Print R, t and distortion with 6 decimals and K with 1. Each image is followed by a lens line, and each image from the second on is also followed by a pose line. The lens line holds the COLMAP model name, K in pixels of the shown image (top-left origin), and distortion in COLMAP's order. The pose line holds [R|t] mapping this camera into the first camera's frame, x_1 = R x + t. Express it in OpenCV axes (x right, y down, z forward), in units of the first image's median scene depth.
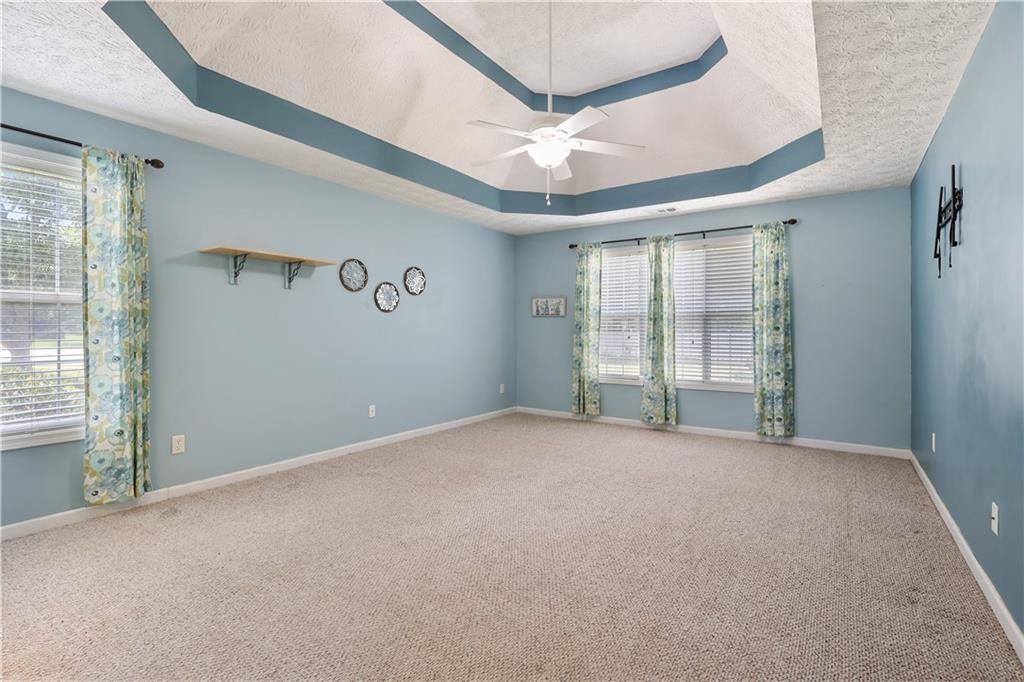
lens RADIAL K [[483.8, 0, 508.5], [0, 483.8, 326.6], [0, 0, 1]] dist [-0.000526, 0.000048]
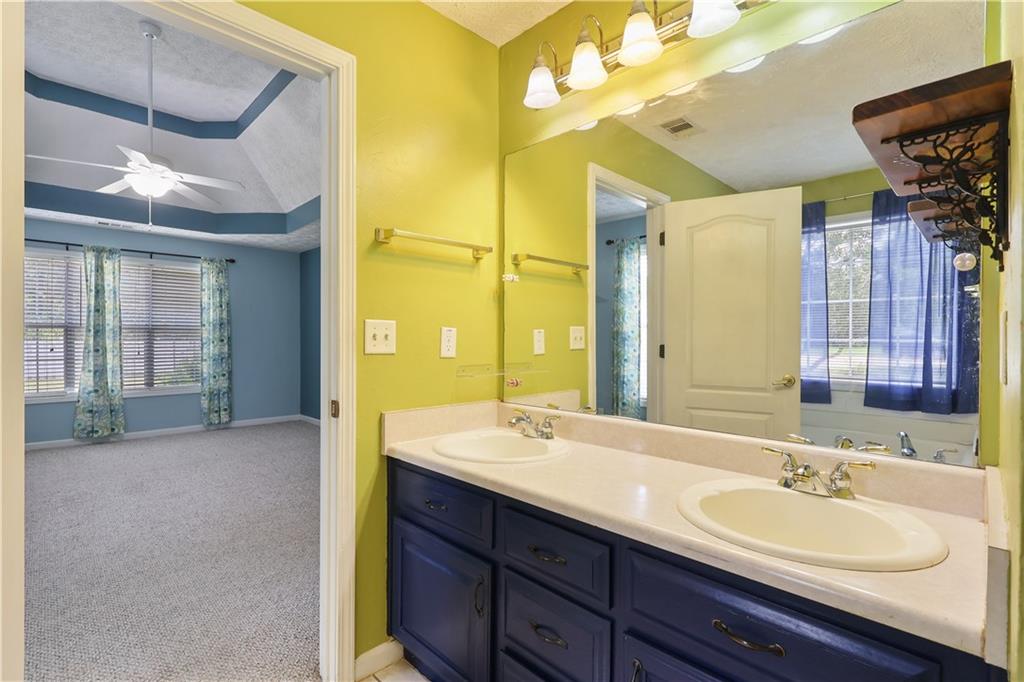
lens RADIAL K [[483.8, 0, 511.5], [0, 483.8, 338.6], [0, 0, 1]] dist [-0.000526, 0.000048]
pose [[0.183861, 0.002092, 0.982950, -0.552649], [-0.009219, 0.999957, -0.000404, -0.007758], [-0.982909, -0.008988, 0.183873, -0.007846]]
